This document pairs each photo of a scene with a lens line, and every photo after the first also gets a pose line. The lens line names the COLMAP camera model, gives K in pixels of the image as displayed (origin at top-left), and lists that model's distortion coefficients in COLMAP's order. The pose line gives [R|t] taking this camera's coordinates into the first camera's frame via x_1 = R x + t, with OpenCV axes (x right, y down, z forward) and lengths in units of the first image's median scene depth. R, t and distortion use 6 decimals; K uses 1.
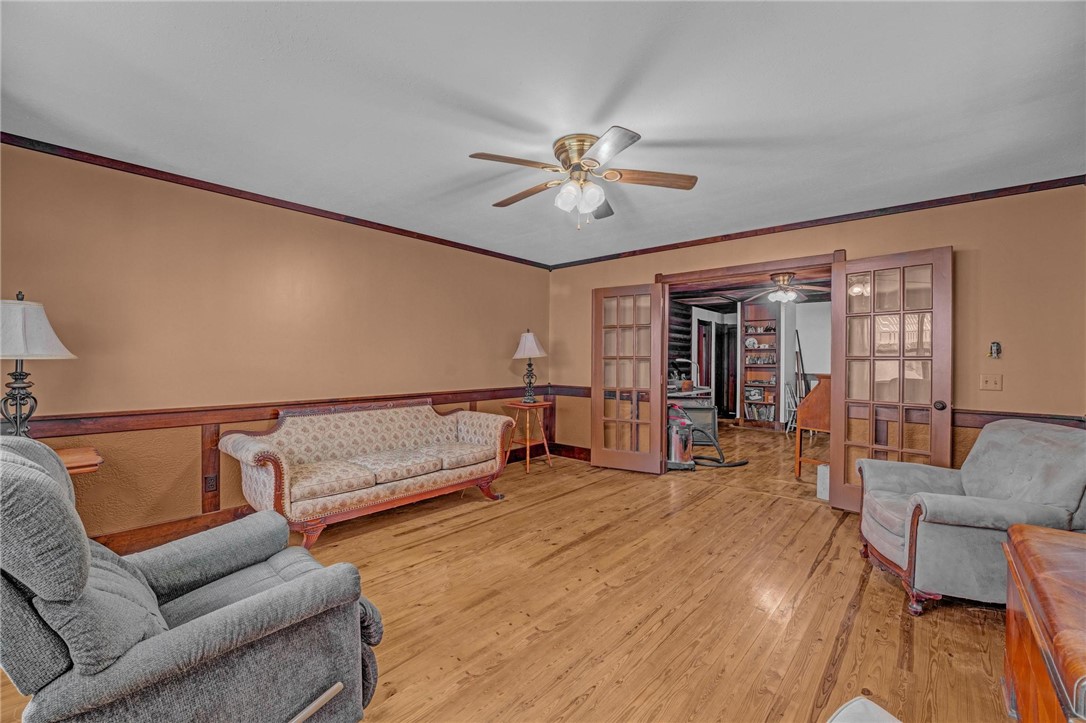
lens RADIAL K [[440.3, 0, 543.0], [0, 440.3, 361.5], [0, 0, 1]] dist [0.000279, 0.000012]
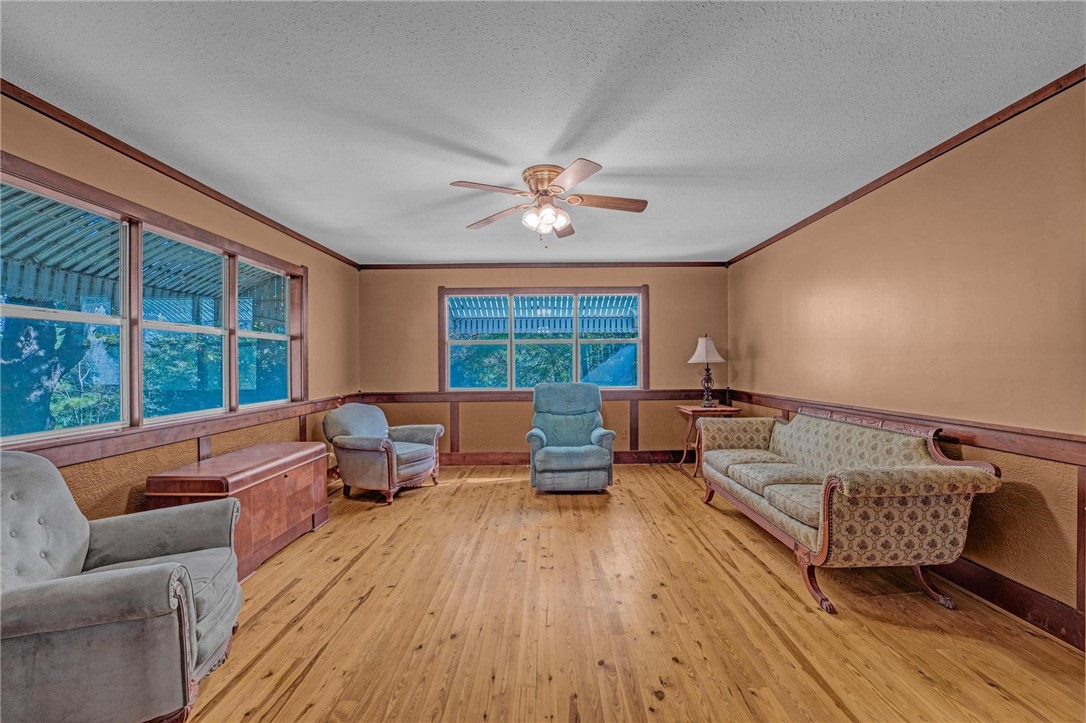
lens RADIAL K [[440.3, 0, 543.0], [0, 440.3, 361.5], [0, 0, 1]] dist [0.000279, 0.000012]
pose [[-0.742699, -0.001727, -0.669623, 0.672215], [0.002466, 0.999983, -0.005315, 0.002530], [0.669621, -0.005599, -0.742682, 1.465720]]
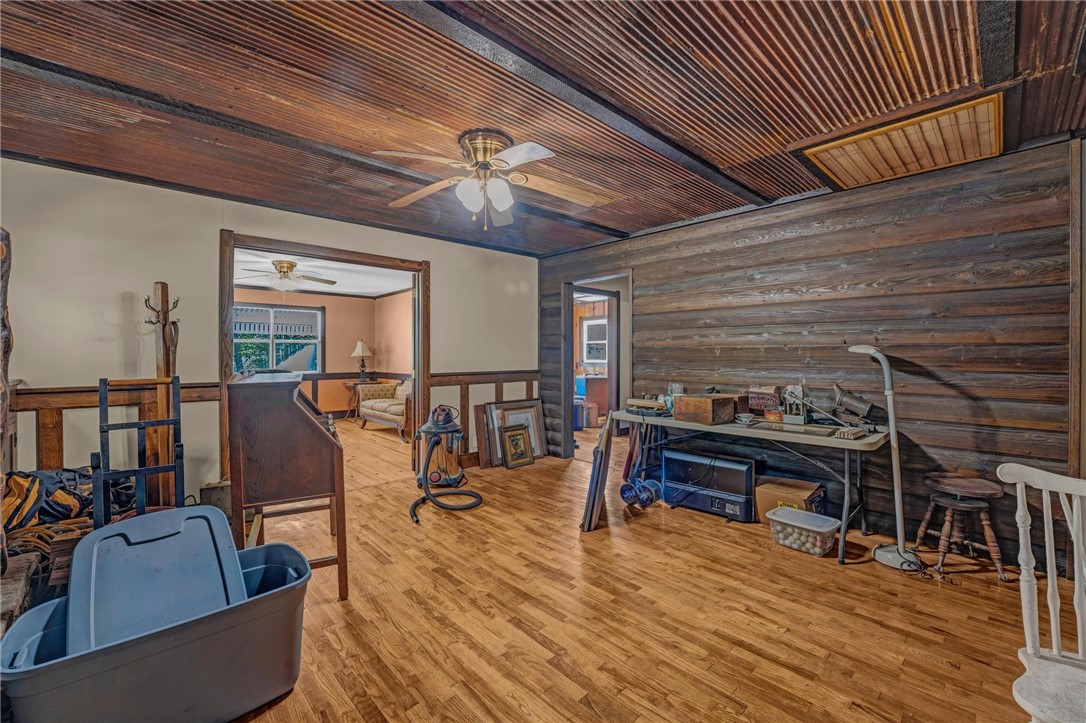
lens RADIAL K [[440.3, 0, 543.0], [0, 440.3, 361.5], [0, 0, 1]] dist [0.000279, 0.000012]
pose [[-0.090303, 0.003821, -0.995907, 1.186313], [-0.001203, 0.999991, 0.003945, 0.011540], [0.995914, 0.001554, -0.090298, 1.732186]]
